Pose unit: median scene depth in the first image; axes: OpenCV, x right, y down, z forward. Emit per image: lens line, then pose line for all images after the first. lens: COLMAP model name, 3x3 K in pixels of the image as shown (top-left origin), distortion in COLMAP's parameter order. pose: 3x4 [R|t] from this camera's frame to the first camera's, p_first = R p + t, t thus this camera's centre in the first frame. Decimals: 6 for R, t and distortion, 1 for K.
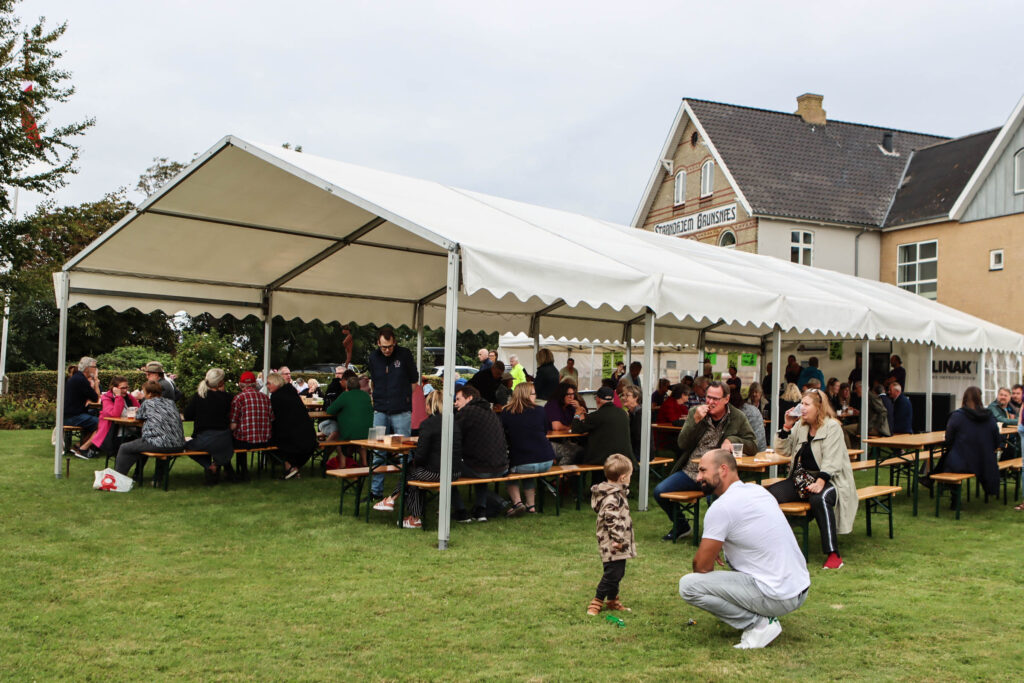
lens RADIAL K [[1137.6, 0, 513.8], [0, 1137.6, 343.0], [0, 0, 1]] dist [-0.096865, 0.000000]
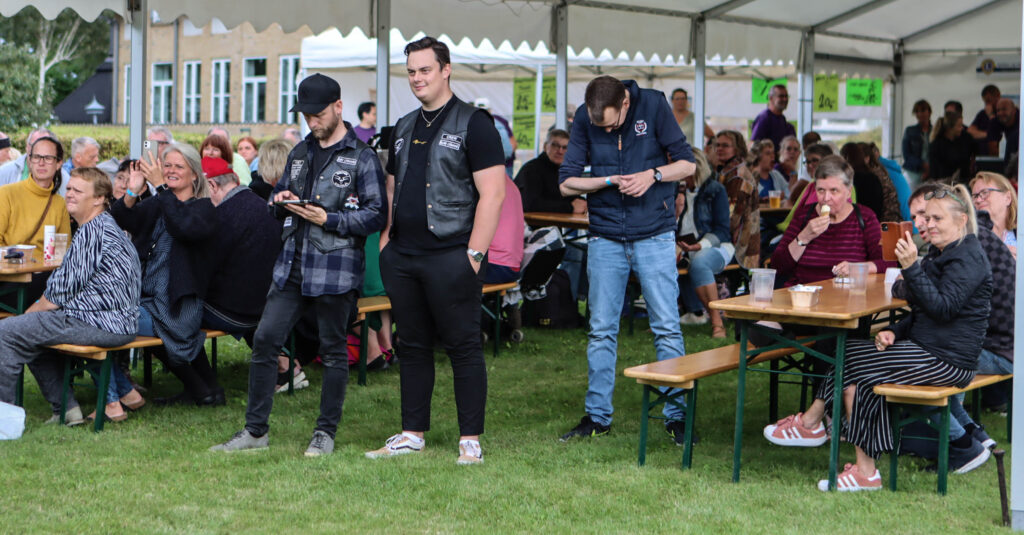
lens RADIAL K [[2585.9, 0, 509.4], [0, 2585.9, 265.3], [0, 0, 1]] dist [0.068983, 0.000000]
pose [[0.974525, -0.025386, 0.222839, -0.167983], [0.006284, 0.996274, 0.086014, -0.006673], [-0.224192, -0.082422, 0.971053, 0.005543]]
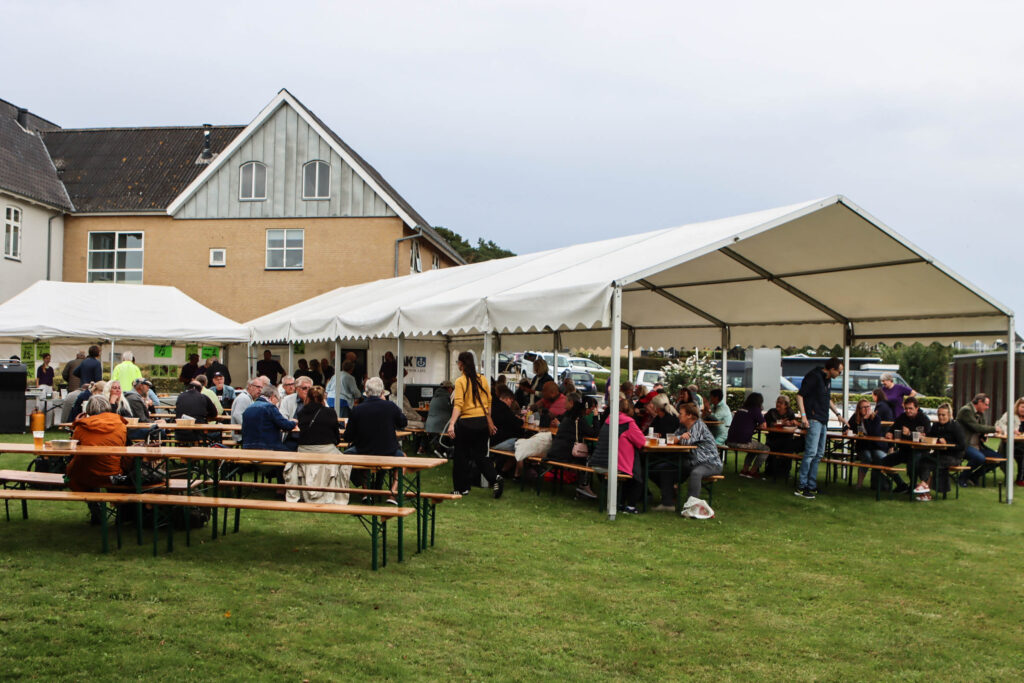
lens RADIAL K [[1137.6, 0, 518.3], [0, 1137.6, 344.6], [0, 0, 1]] dist [-0.096865, 0.000000]
pose [[0.413736, 0.001403, 0.910396, -0.594200], [-0.030034, 0.999476, 0.012109, -0.013103], [-0.909901, -0.032353, 0.413562, 0.330897]]
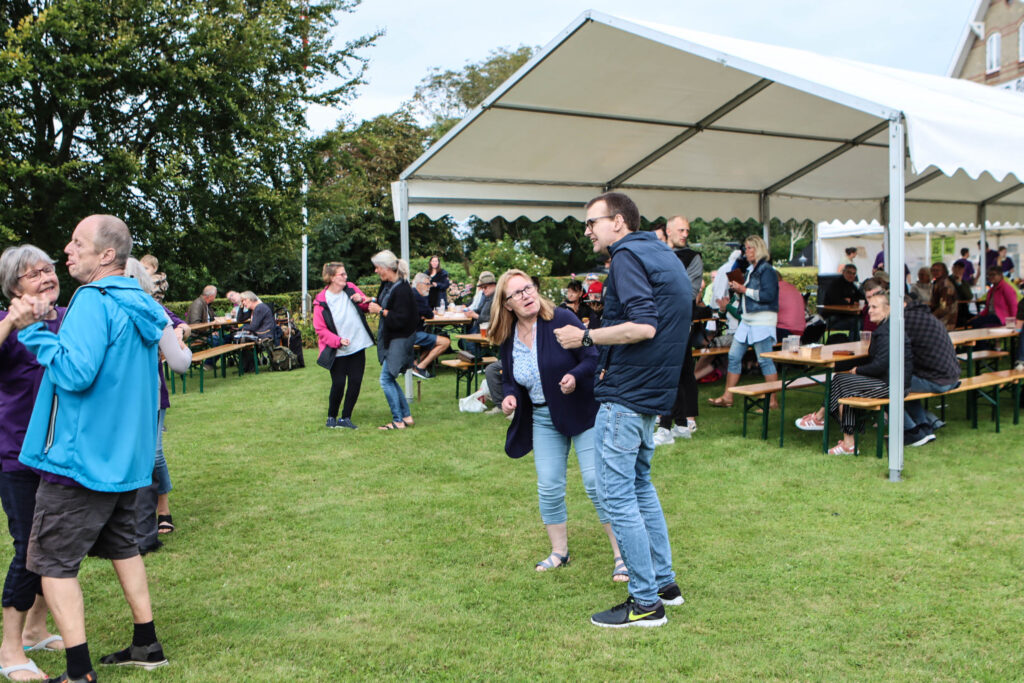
lens RADIAL K [[1137.6, 0, 501.1], [0, 1137.6, 349.5], [0, 0, 1]] dist [-0.096865, 0.000000]
pose [[0.969953, -0.033697, -0.240946, -0.047299], [0.056326, 0.994557, 0.087655, -0.001232], [0.236681, -0.098593, 0.966572, 0.045398]]
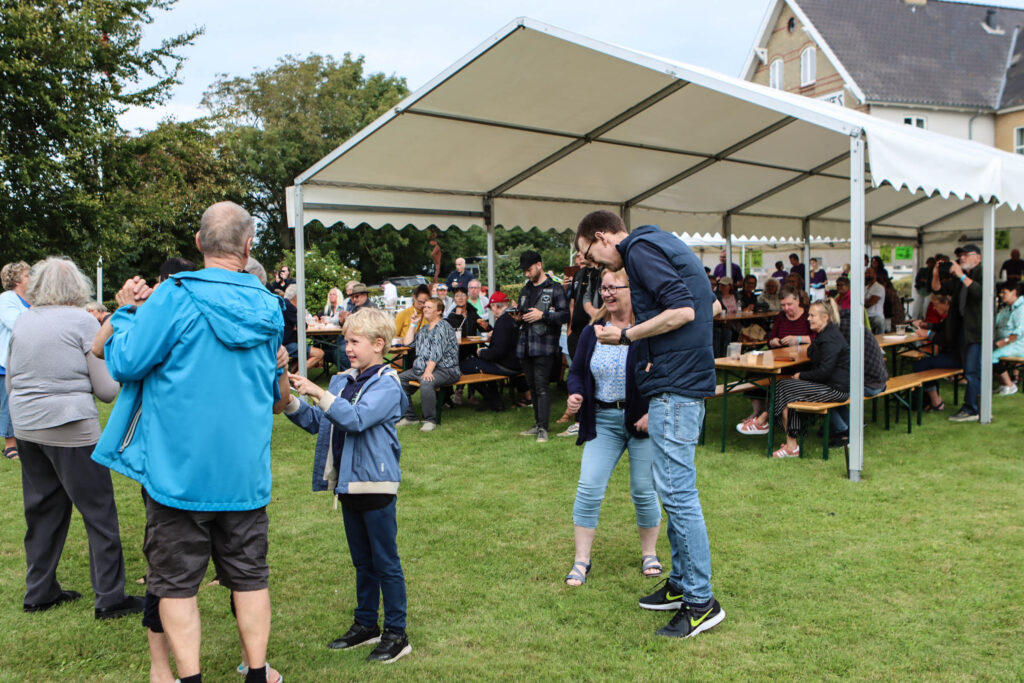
lens RADIAL K [[1137.6, 0, 506.3], [0, 1137.6, 349.1], [0, 0, 1]] dist [-0.096865, 0.000000]
pose [[0.998619, -0.043180, -0.029936, -0.100799], [0.045641, 0.995152, 0.087116, -0.002409], [0.026029, -0.088362, 0.995748, 0.044694]]
